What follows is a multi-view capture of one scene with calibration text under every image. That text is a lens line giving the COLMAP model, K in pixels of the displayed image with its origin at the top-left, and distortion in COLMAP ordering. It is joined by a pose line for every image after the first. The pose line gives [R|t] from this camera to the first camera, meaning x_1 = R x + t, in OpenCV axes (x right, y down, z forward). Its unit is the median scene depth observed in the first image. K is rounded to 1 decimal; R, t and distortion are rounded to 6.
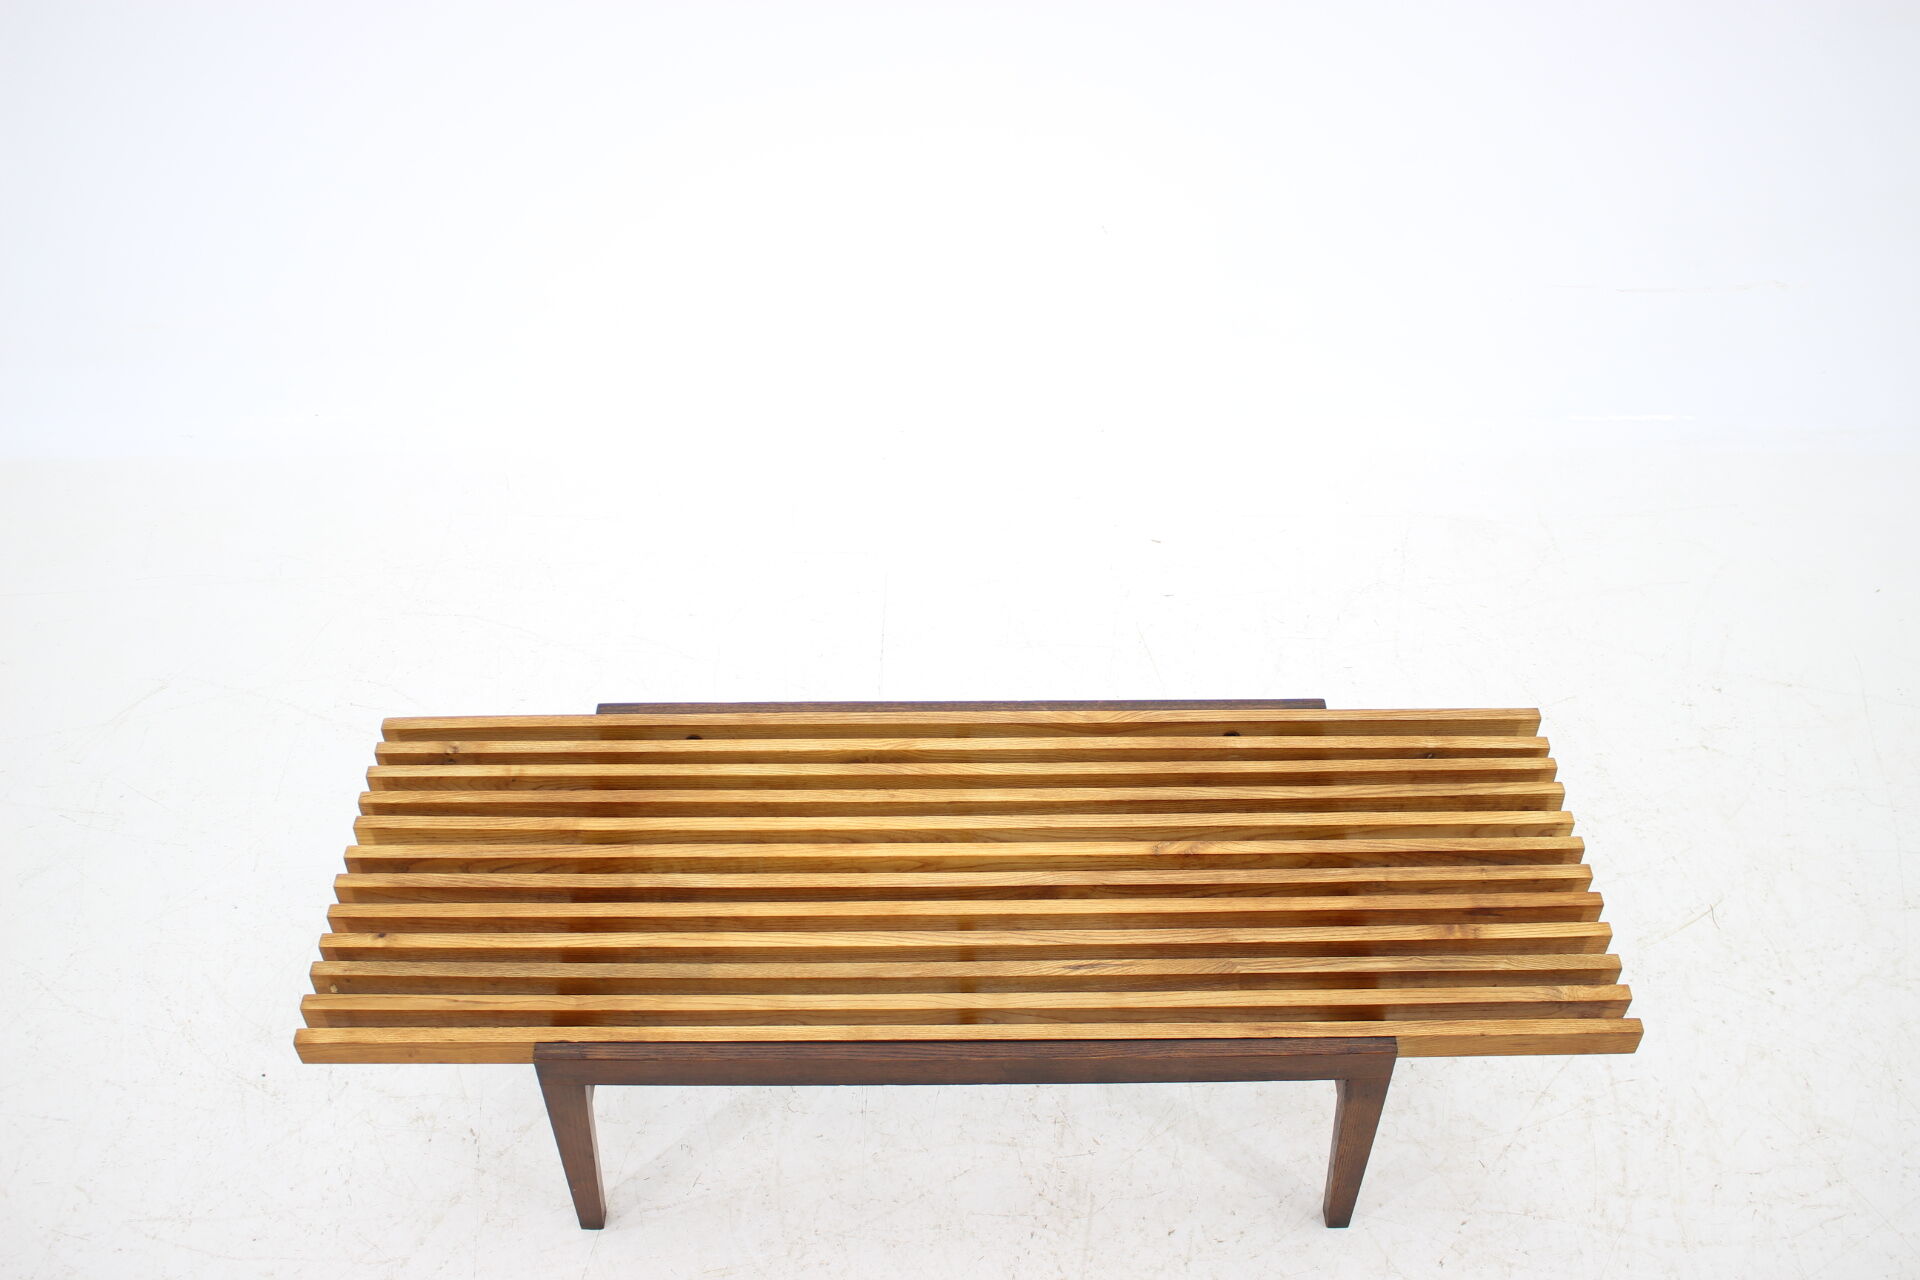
lens RADIAL K [[1212.3, 0, 960.0], [0, 1212.3, 640.0], [0, 0, 1]] dist [-0.024817, 0.001952]
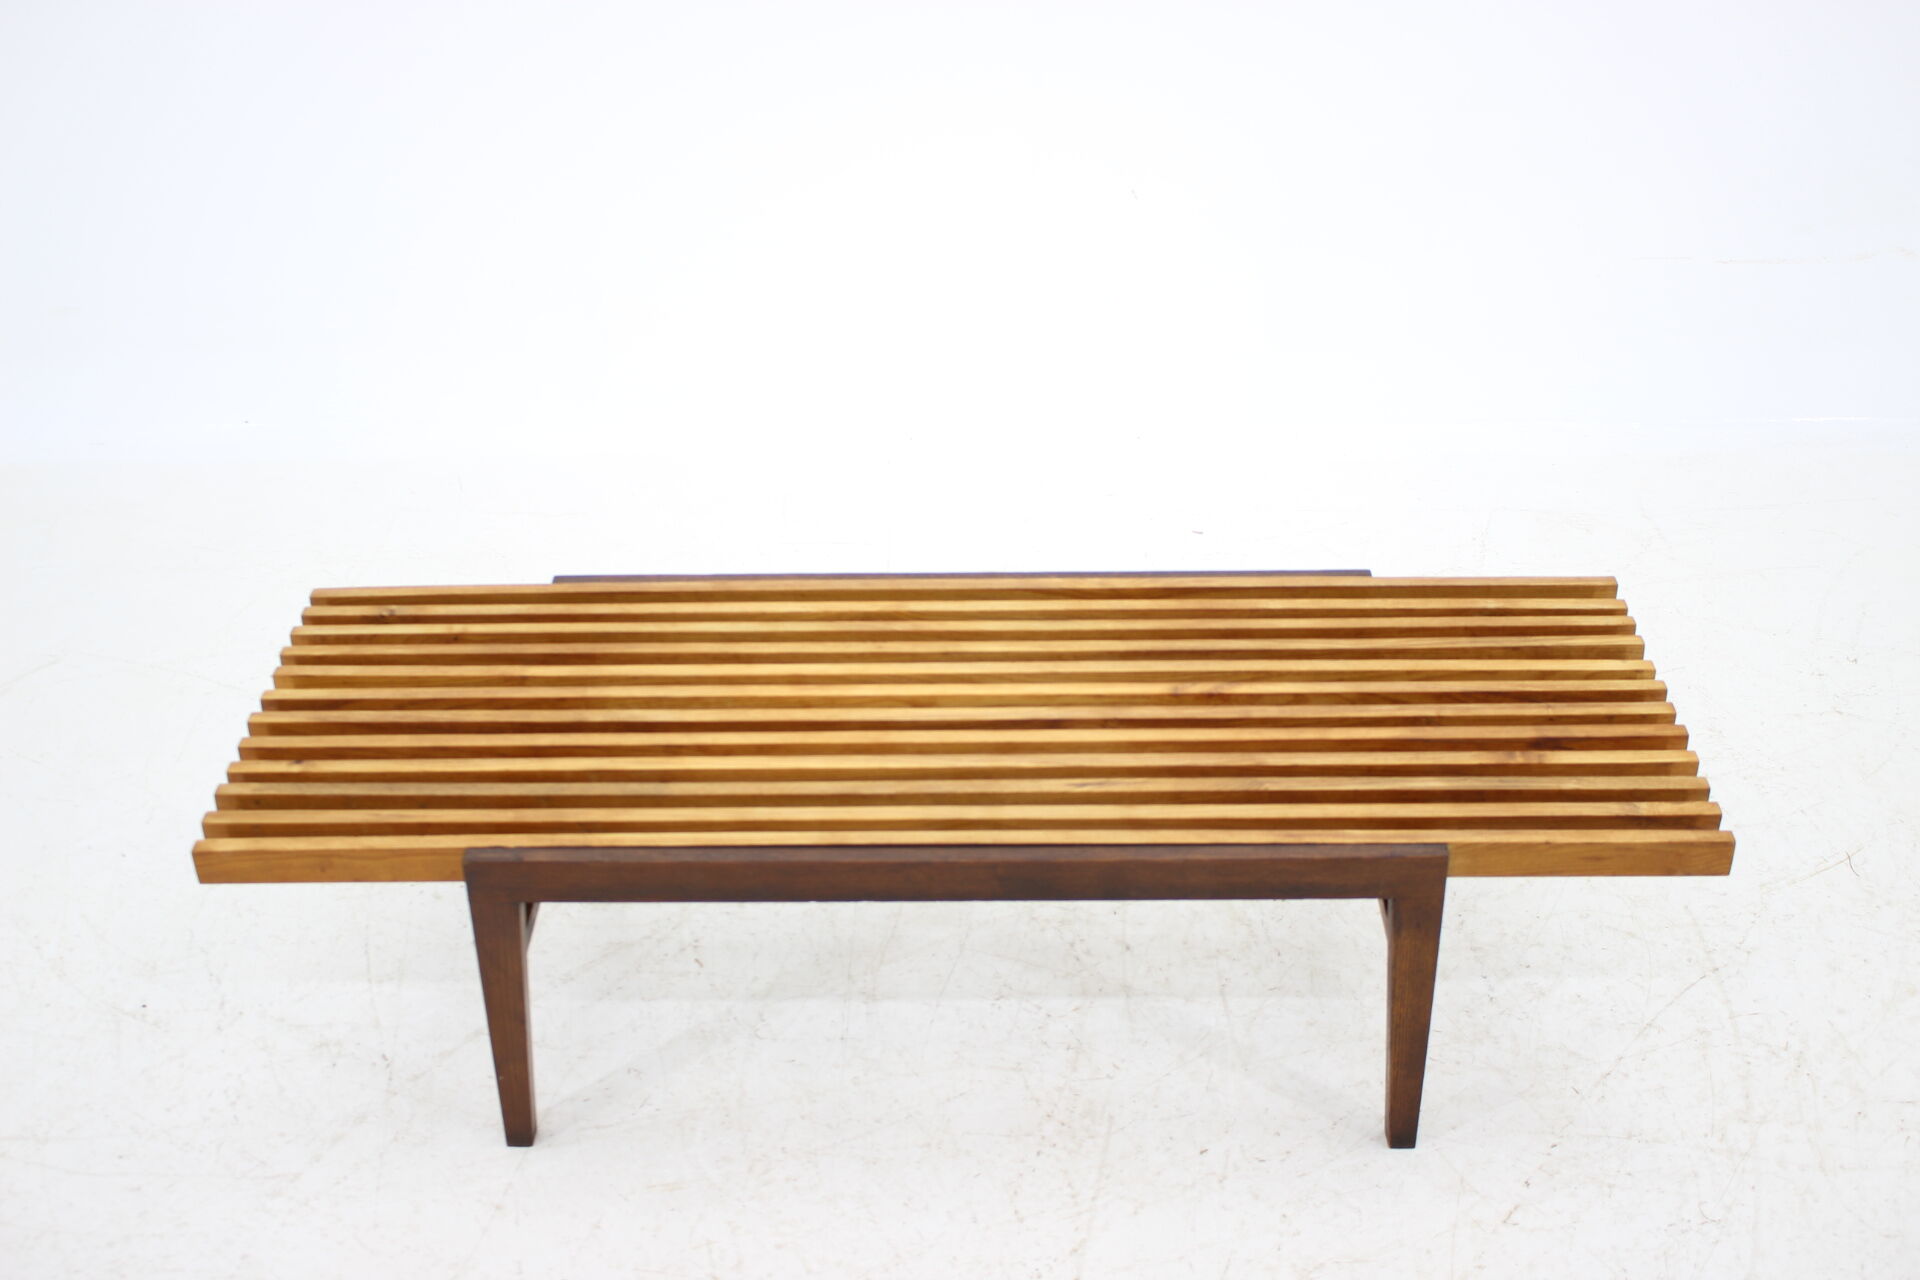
lens RADIAL K [[1445.4, 0, 971.6], [0, 1445.4, 639.0], [0, 0, 1]] dist [-0.004258, -0.006141]
pose [[0.999894, 0.000720, -0.014562, 0.027441], [-0.002645, 0.991166, -0.132602, 0.270129], [0.014338, 0.132626, 0.991062, -0.051443]]
